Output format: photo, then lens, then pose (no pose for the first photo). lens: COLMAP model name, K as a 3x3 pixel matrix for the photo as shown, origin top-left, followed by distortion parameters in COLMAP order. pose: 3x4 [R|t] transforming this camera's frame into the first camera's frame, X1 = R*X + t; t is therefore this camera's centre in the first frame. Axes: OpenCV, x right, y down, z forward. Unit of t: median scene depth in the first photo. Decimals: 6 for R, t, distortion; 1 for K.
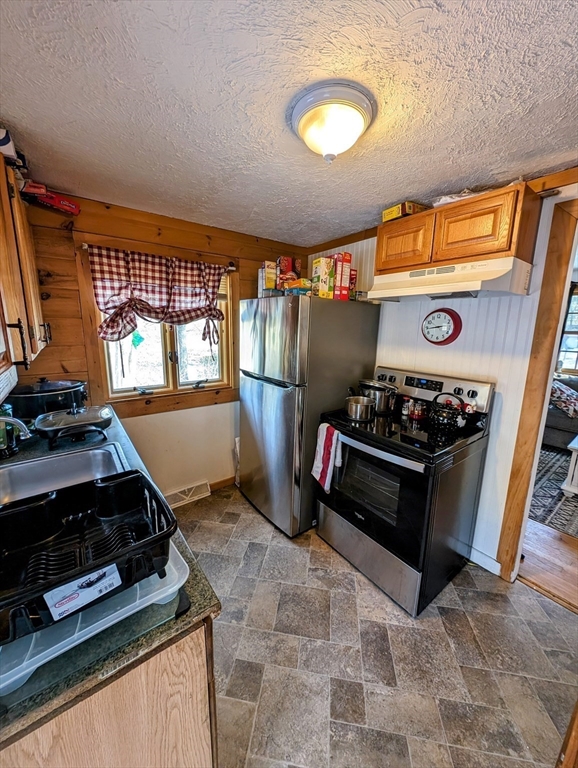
lens RADIAL K [[294.9, 0, 288.9], [0, 294.9, 378.7], [0, 0, 1]] dist [0.011896, -0.000752]
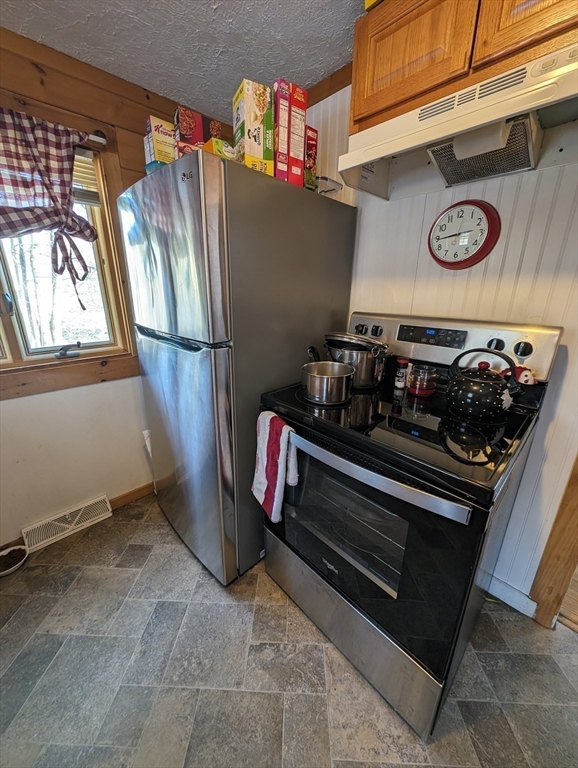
lens RADIAL K [[294.9, 0, 290.0], [0, 294.9, 382.2], [0, 0, 1]] dist [0.011896, -0.000752]
pose [[0.992318, -0.048475, 0.113817, 0.098748], [0.033485, 0.990935, 0.130102, 0.022464], [-0.119092, -0.125291, 0.984946, 0.424294]]
